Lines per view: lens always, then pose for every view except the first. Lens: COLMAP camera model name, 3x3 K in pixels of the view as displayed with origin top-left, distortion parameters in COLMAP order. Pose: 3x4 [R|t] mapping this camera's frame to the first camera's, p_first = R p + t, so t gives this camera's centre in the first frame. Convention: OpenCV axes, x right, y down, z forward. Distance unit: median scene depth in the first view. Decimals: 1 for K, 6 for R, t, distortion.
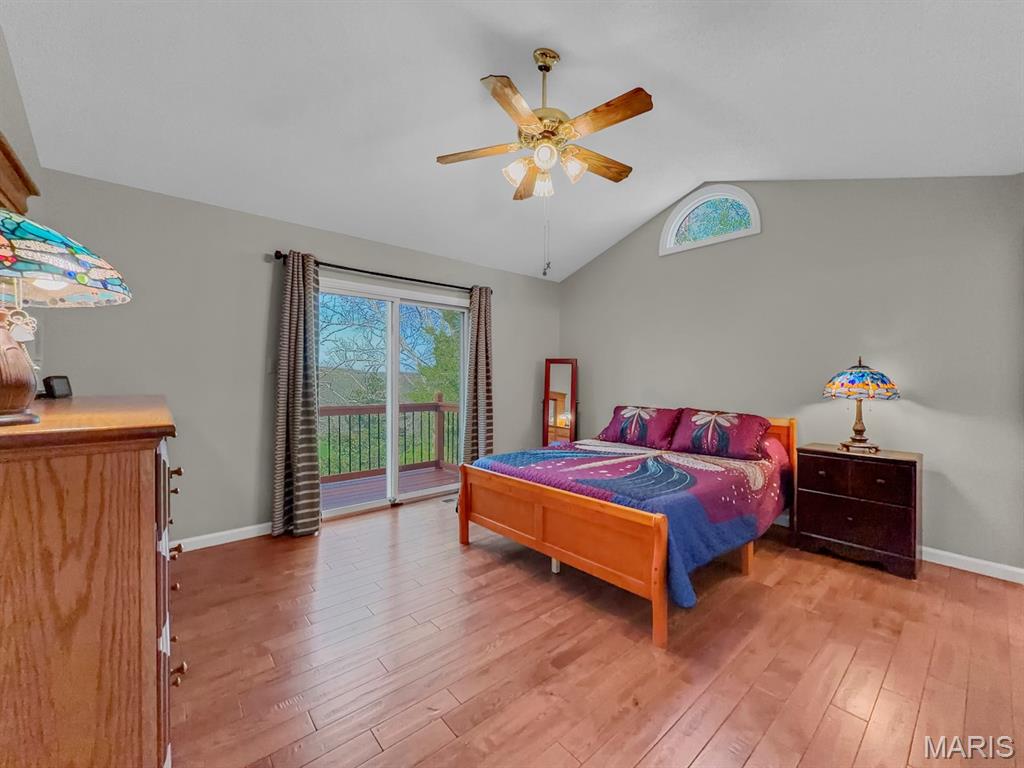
lens RADIAL K [[411.5, 0, 513.2], [0, 411.5, 374.7], [0, 0, 1]] dist [0.000335, 0.000038]
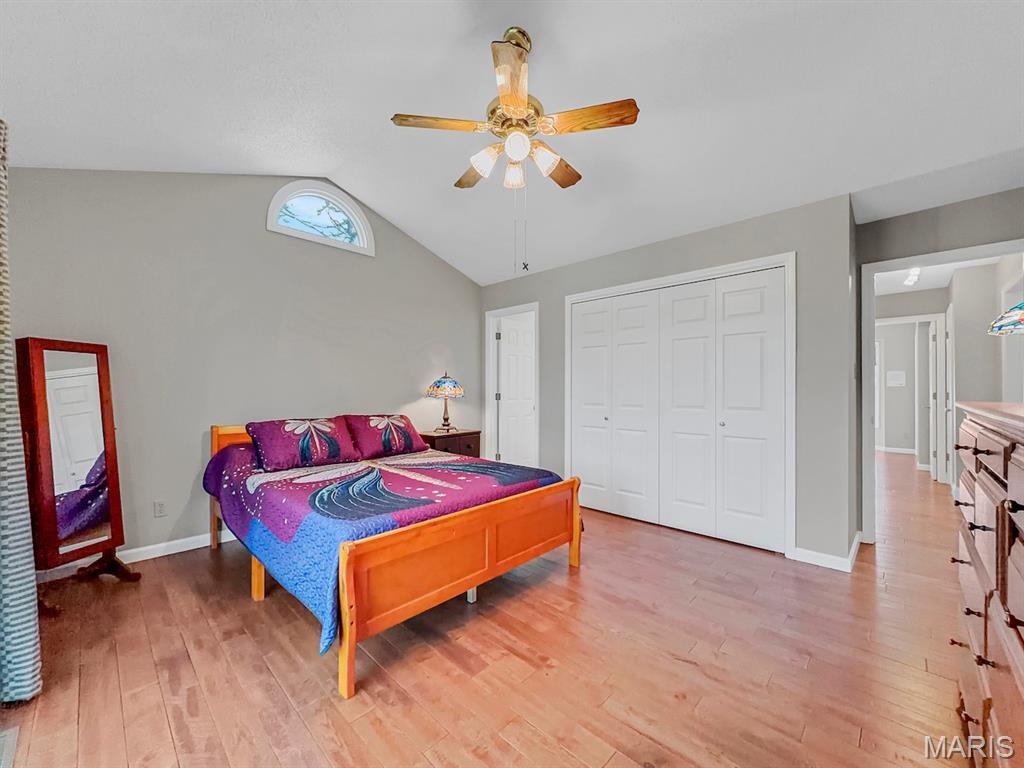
lens RADIAL K [[407.8, 0, 512.0], [0, 407.8, 384.0], [0, 0, 1]] dist [0.000114, -0.000005]
pose [[-0.091905, 0.007962, 0.995736, -0.698939], [-0.008982, 0.999921, -0.008824, 0.017603], [-0.995727, -0.009755, -0.091827, 0.895826]]
